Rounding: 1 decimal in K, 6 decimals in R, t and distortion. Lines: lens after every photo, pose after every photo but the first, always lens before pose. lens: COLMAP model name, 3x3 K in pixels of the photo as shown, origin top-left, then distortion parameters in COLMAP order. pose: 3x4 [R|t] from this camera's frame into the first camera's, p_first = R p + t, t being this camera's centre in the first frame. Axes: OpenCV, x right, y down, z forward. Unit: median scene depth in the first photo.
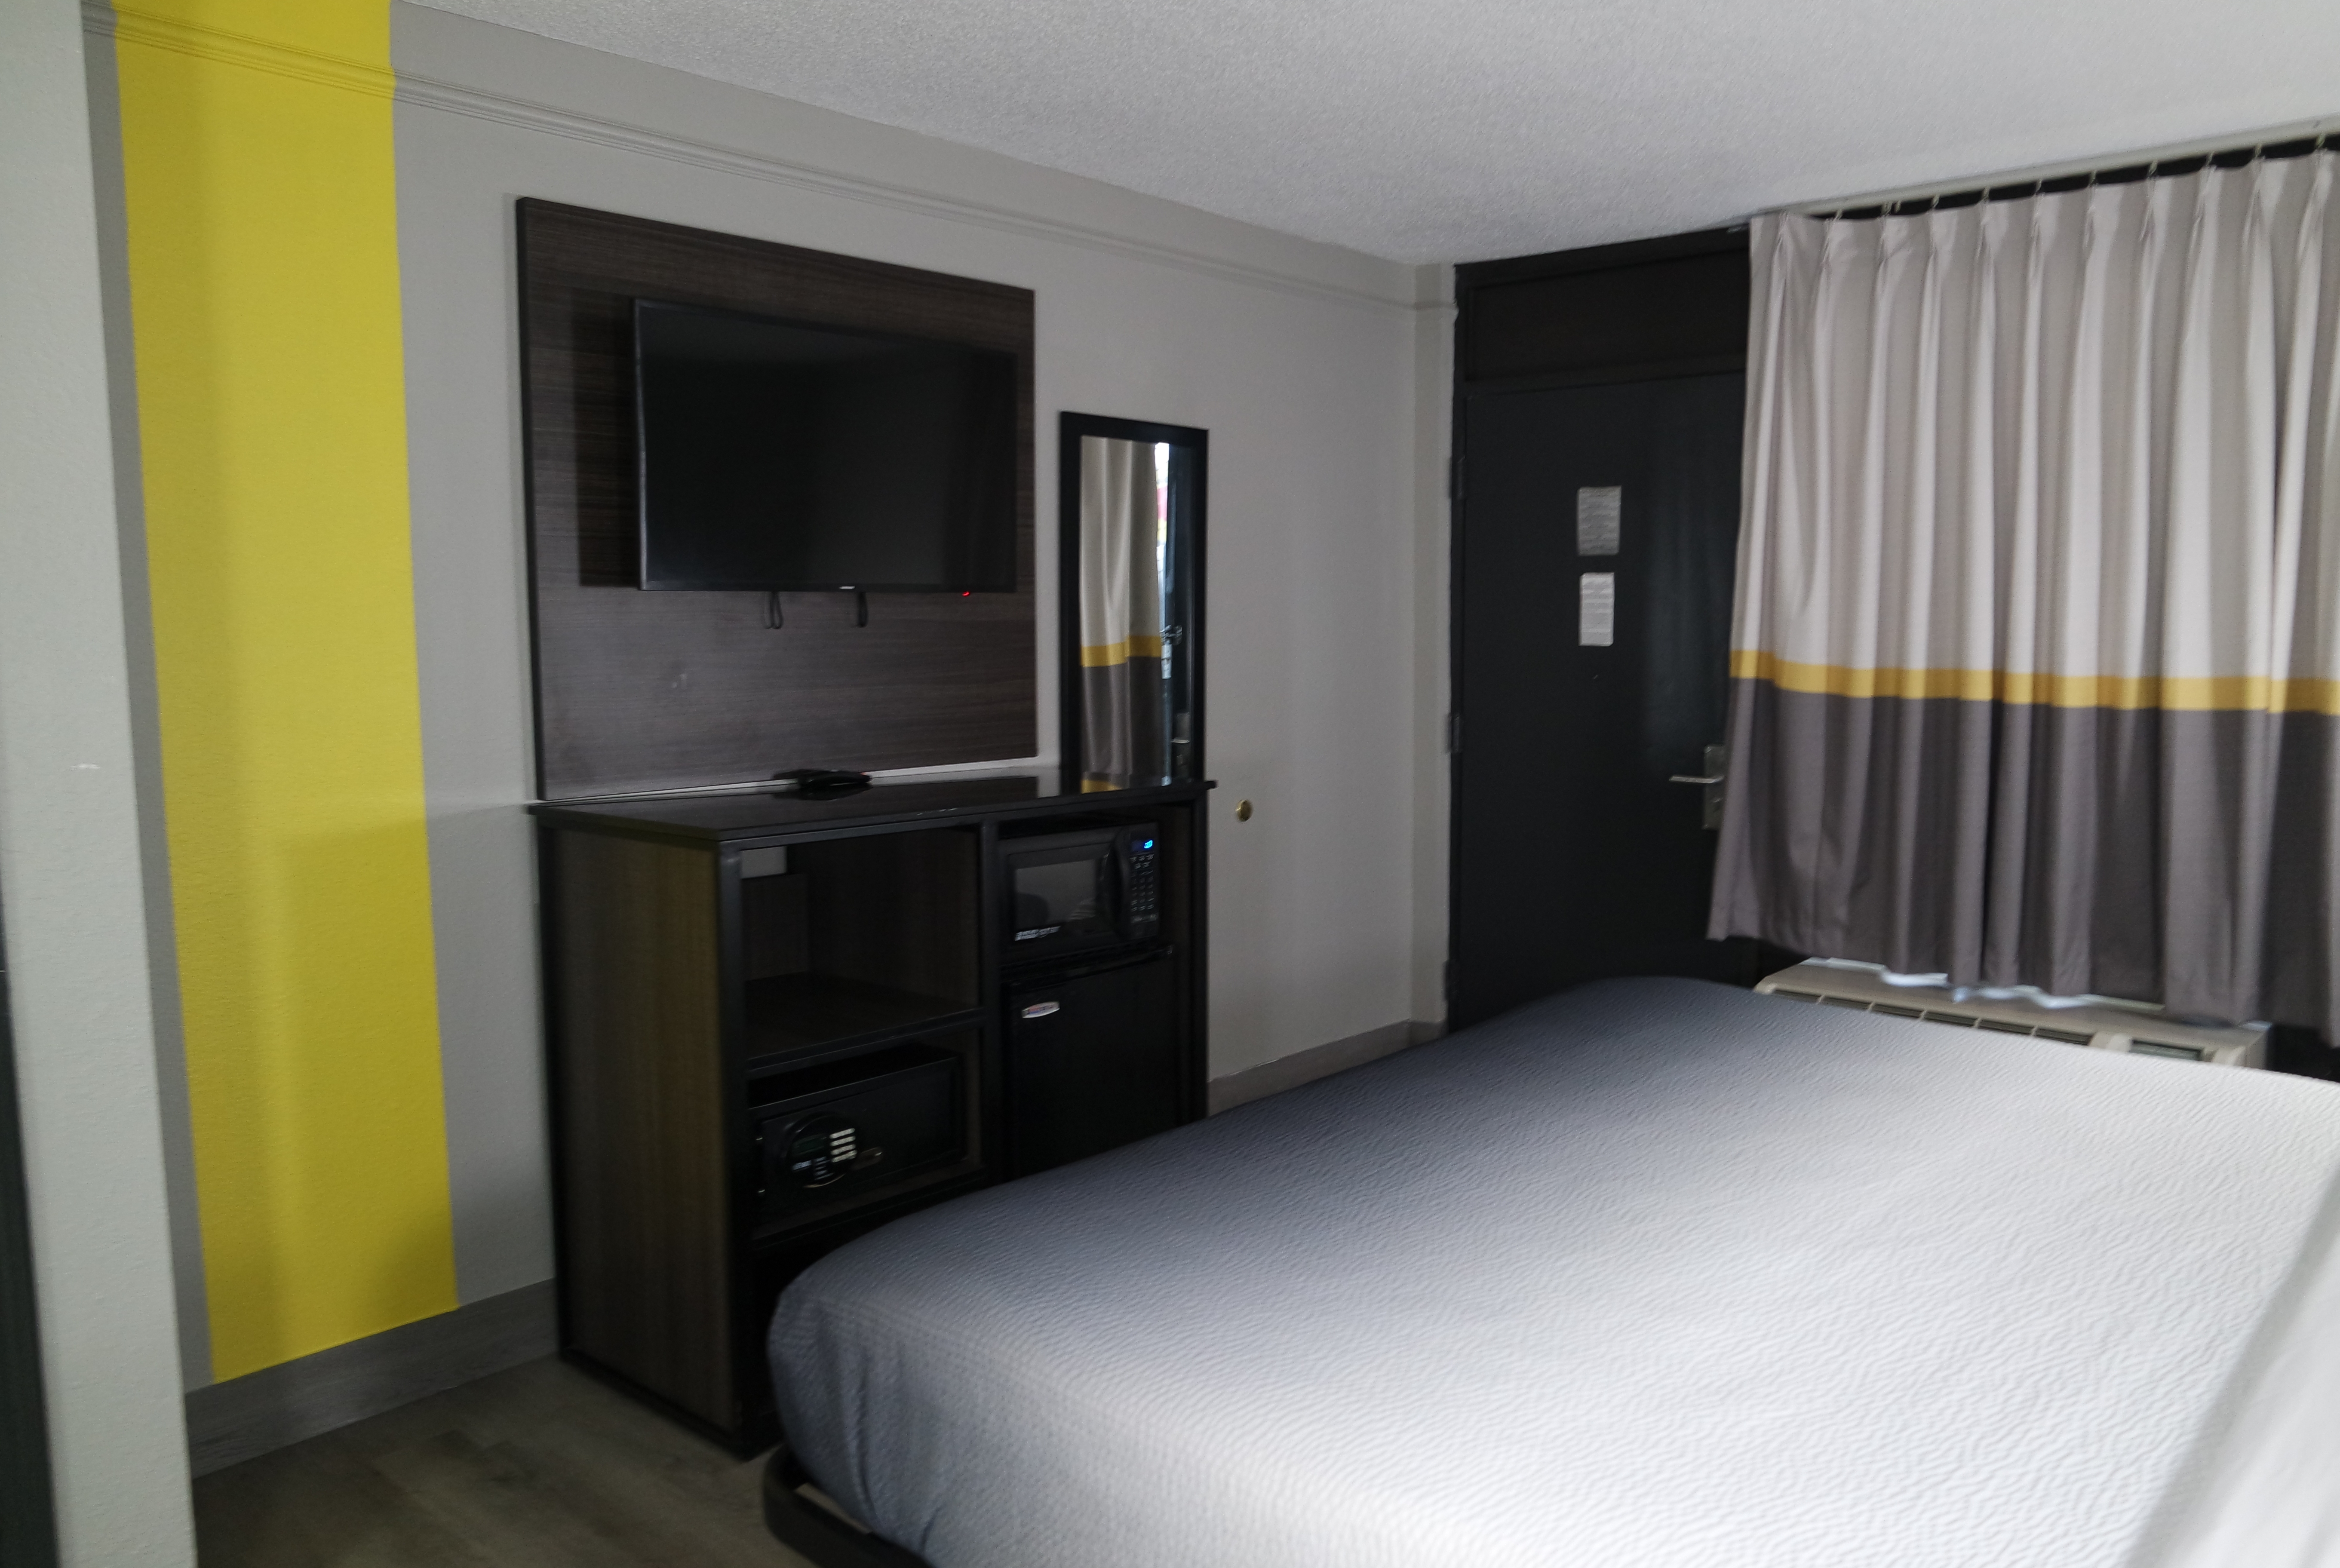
lens RADIAL K [[1672.9, 0, 1170.0], [0, 1672.9, 784.0], [0, 0, 1]] dist [-0.090259, 0.073429]
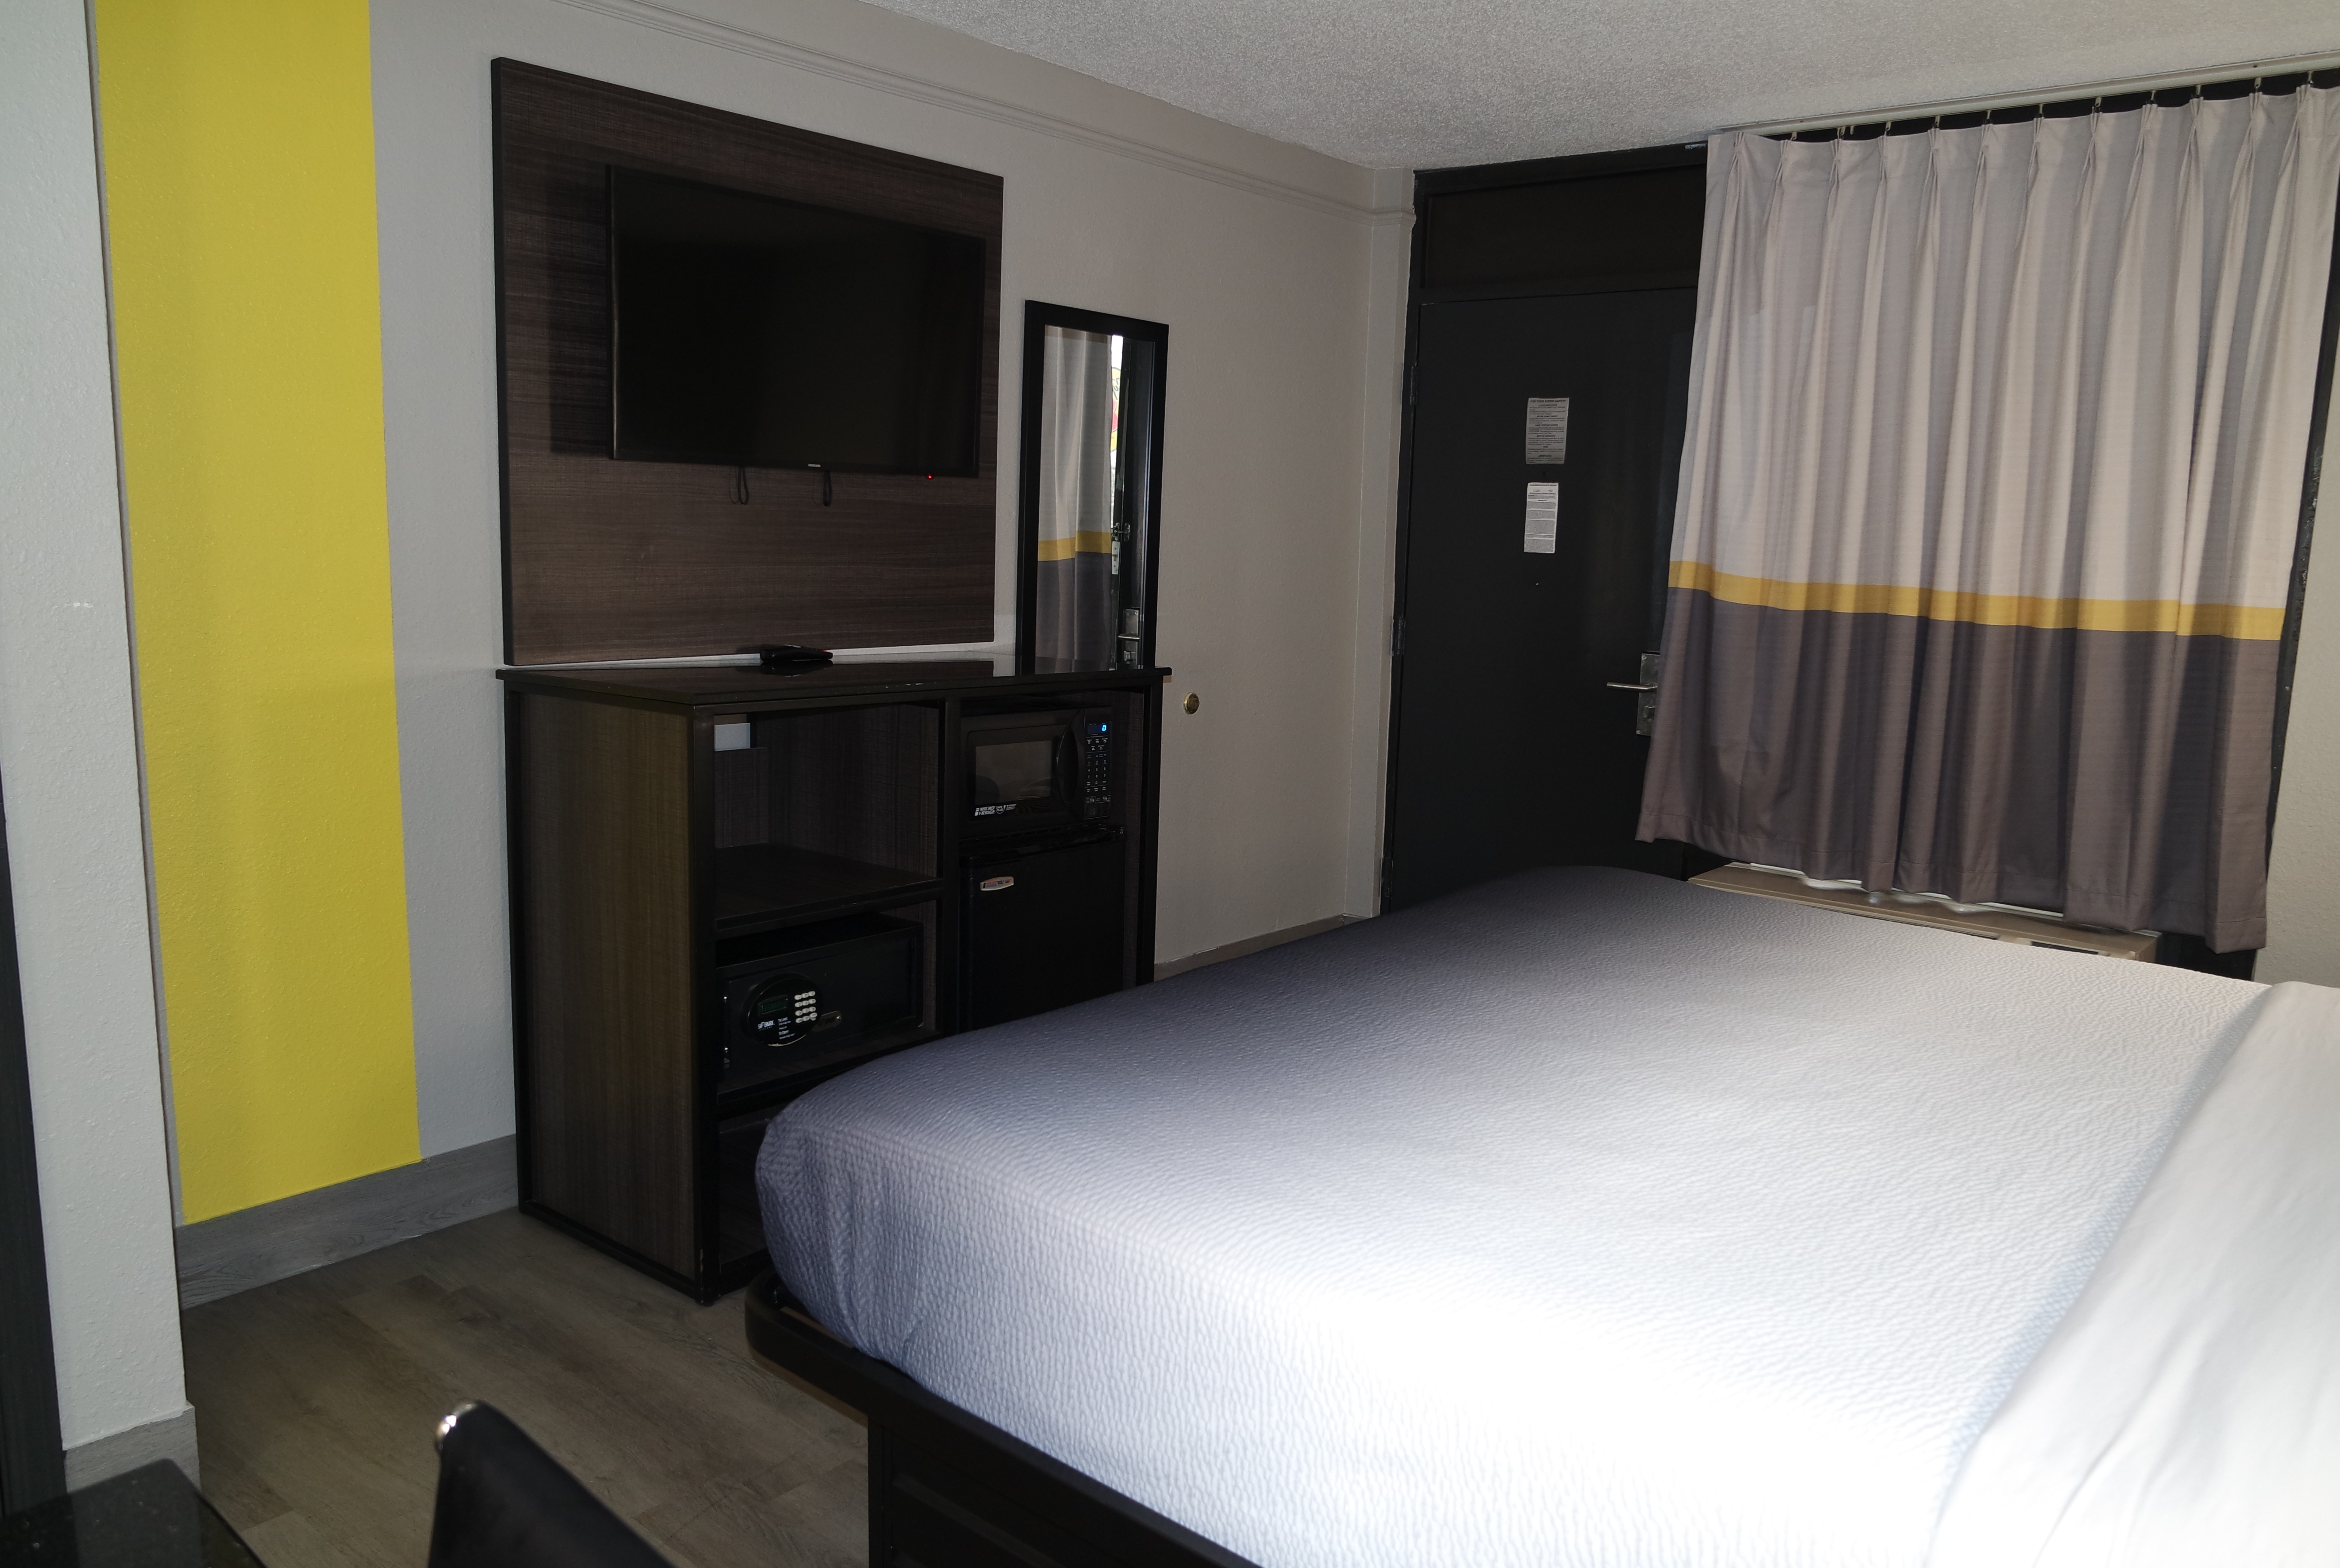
lens RADIAL K [[1672.9, 0, 1170.0], [0, 1672.9, 784.0], [0, 0, 1]] dist [-0.090259, 0.073429]
pose [[0.998651, 0.026746, 0.044513, -0.016580], [-0.029079, 0.998191, 0.052619, 0.014921], [-0.043026, -0.053842, 0.997622, -0.024951]]
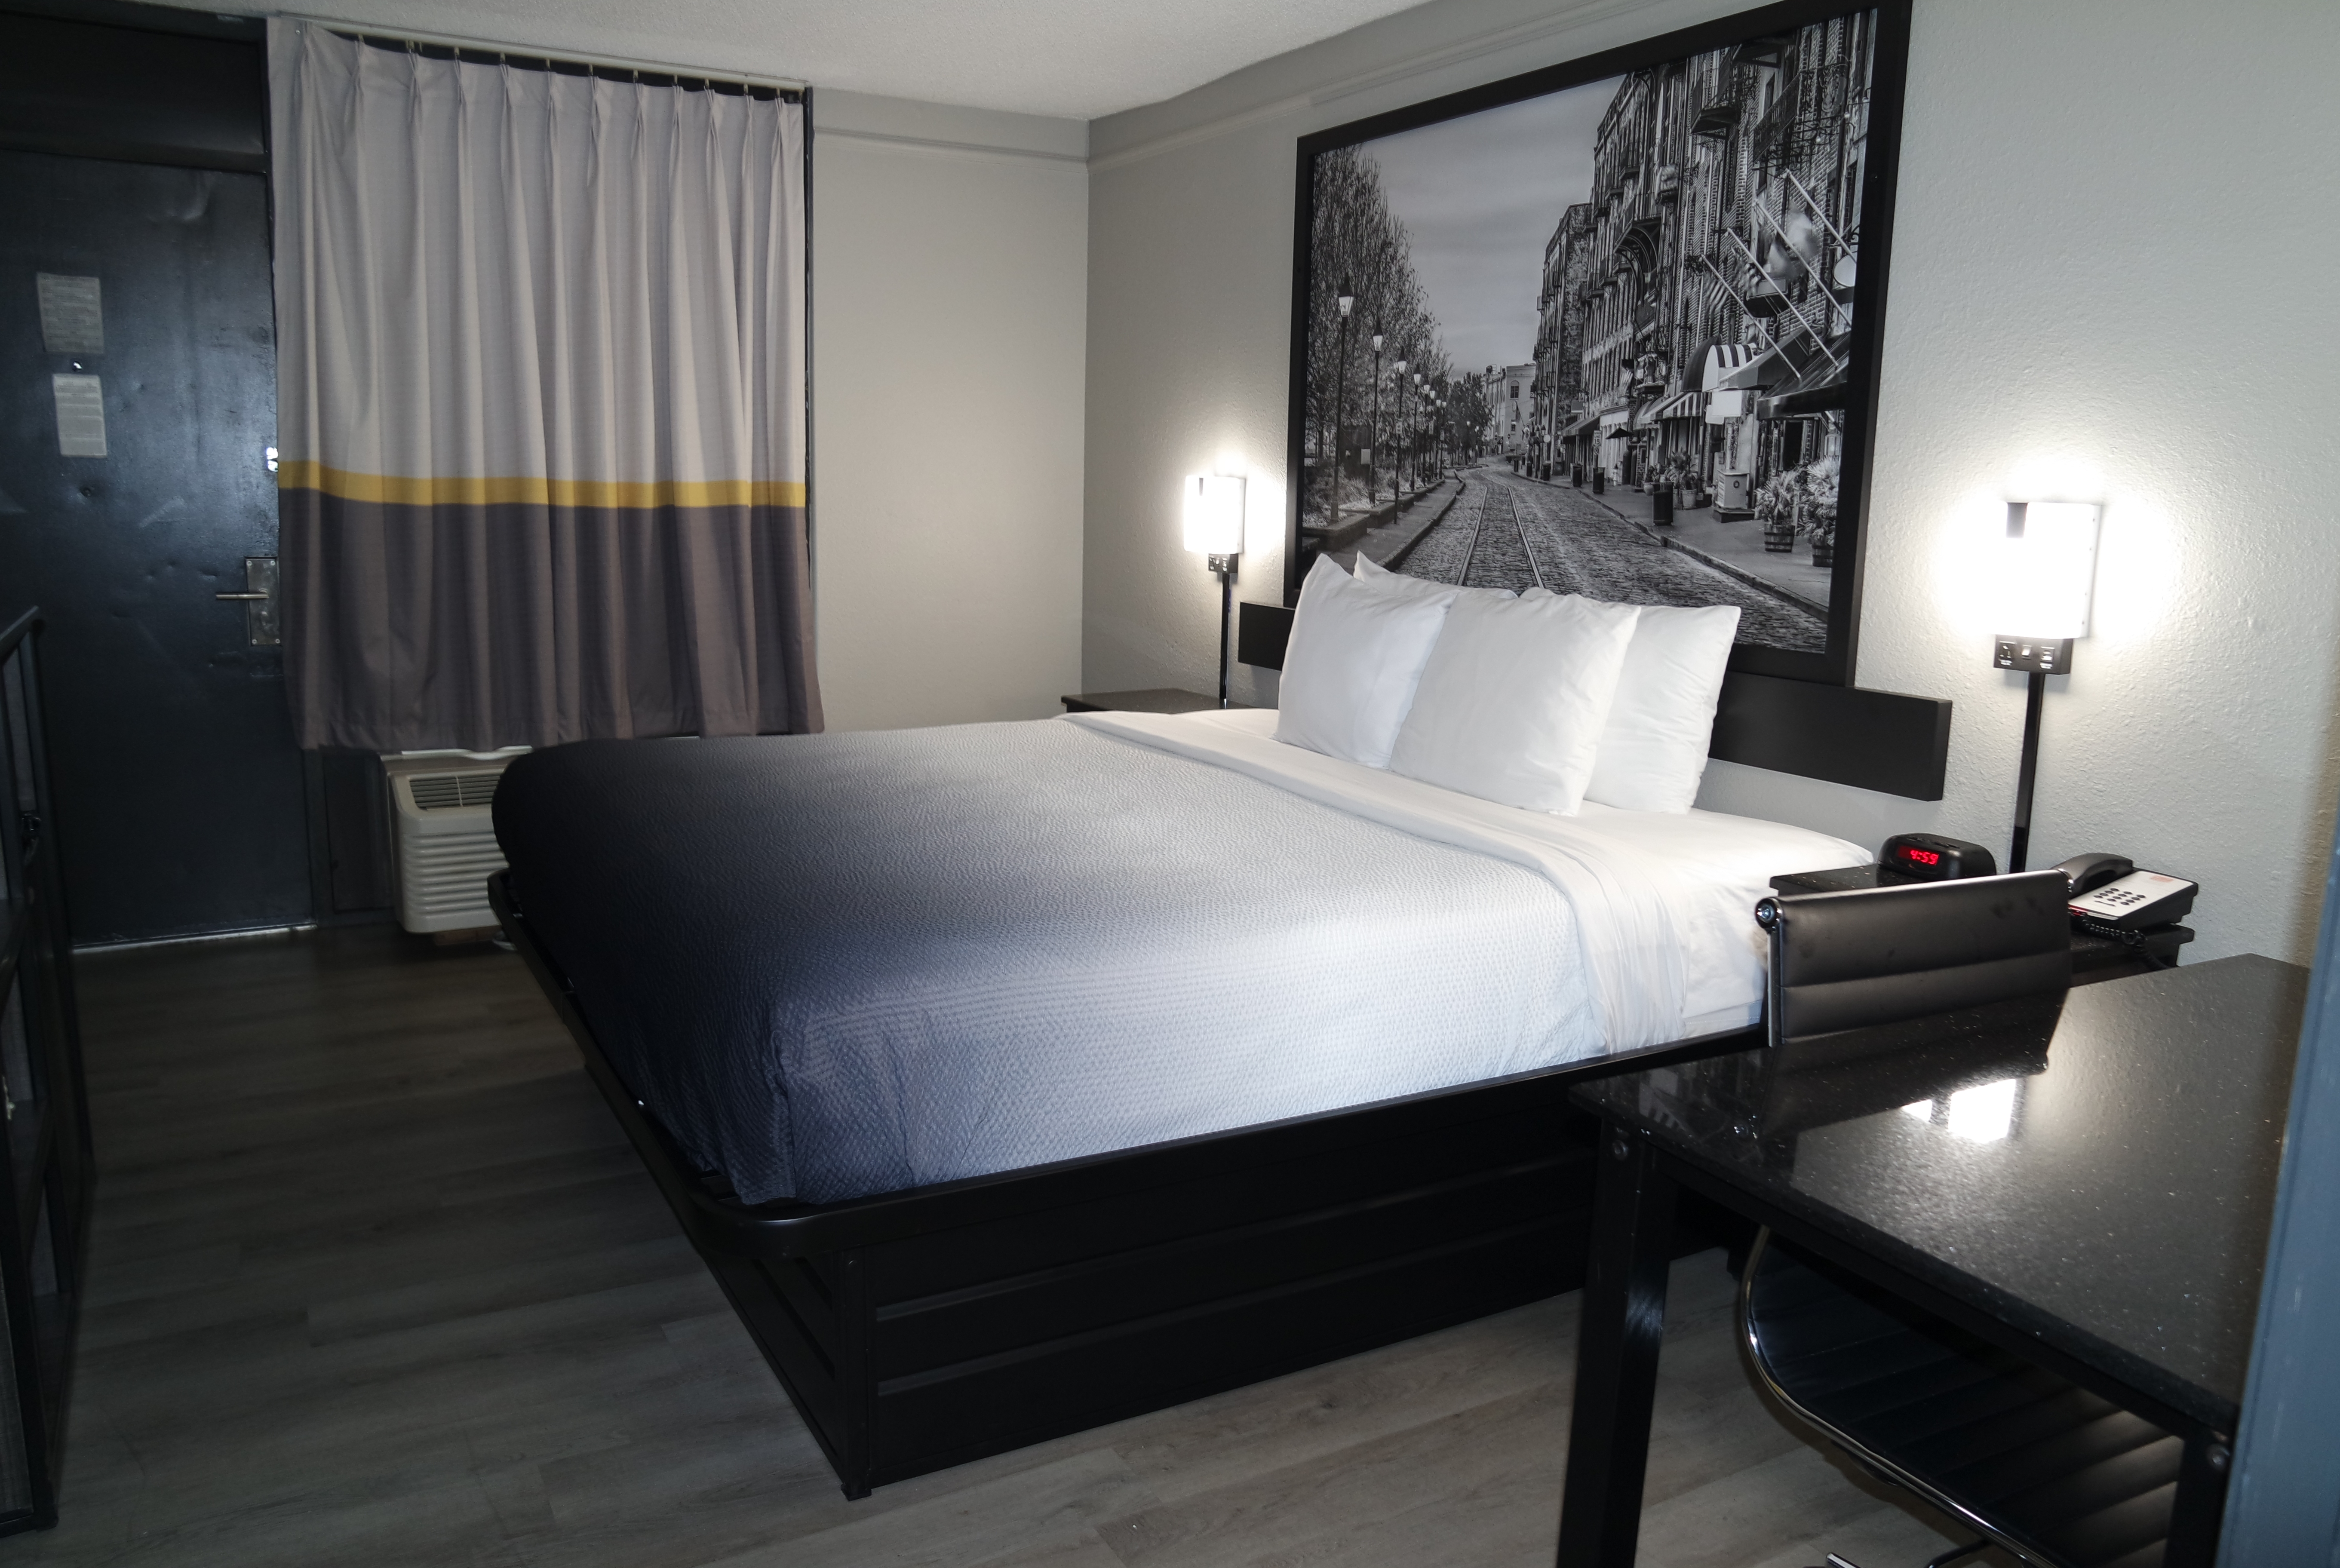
lens RADIAL K [[1672.9, 0, 1170.0], [0, 1672.9, 784.0], [0, 0, 1]] dist [-0.090259, 0.073429]
pose [[0.308728, -0.164524, 0.936813, -0.558178], [0.072603, 0.986129, 0.149259, 0.003335], [-0.948375, 0.021935, 0.316390, 0.225144]]
